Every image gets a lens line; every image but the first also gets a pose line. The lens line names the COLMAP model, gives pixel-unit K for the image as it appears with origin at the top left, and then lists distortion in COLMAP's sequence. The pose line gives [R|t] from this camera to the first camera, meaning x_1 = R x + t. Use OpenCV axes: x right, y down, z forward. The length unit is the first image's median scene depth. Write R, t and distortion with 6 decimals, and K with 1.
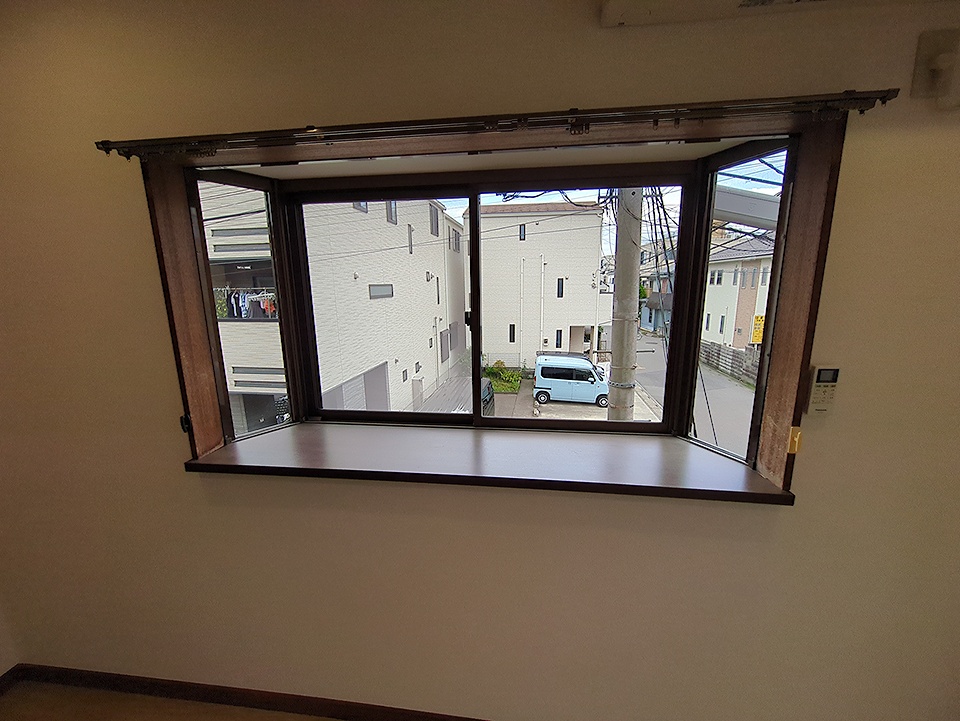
lens RADIAL K [[379.0, 0, 483.7], [0, 379.0, 362.8], [0, 0, 1]] dist [-0.000832, 0.000601]
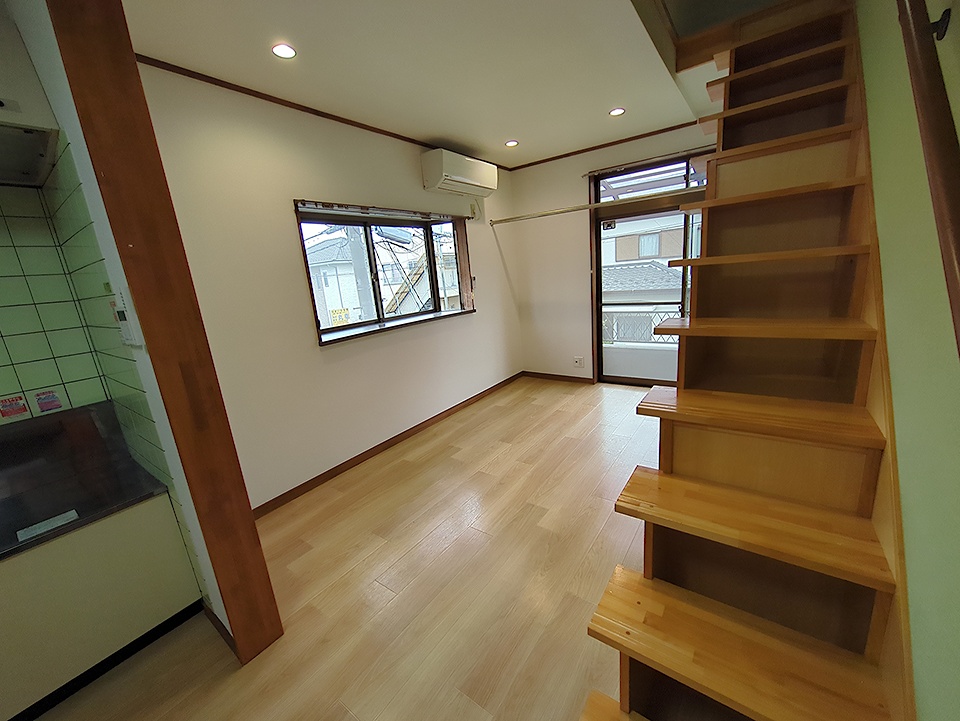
lens RADIAL K [[379.0, 0, 483.7], [0, 379.0, 362.8], [0, 0, 1]] dist [-0.000832, 0.000601]
pose [[0.486475, -0.235558, 0.841341, -2.639768], [0.256651, 0.959013, 0.120104, 0.427315], [-0.835148, 0.157503, 0.526992, -1.099114]]
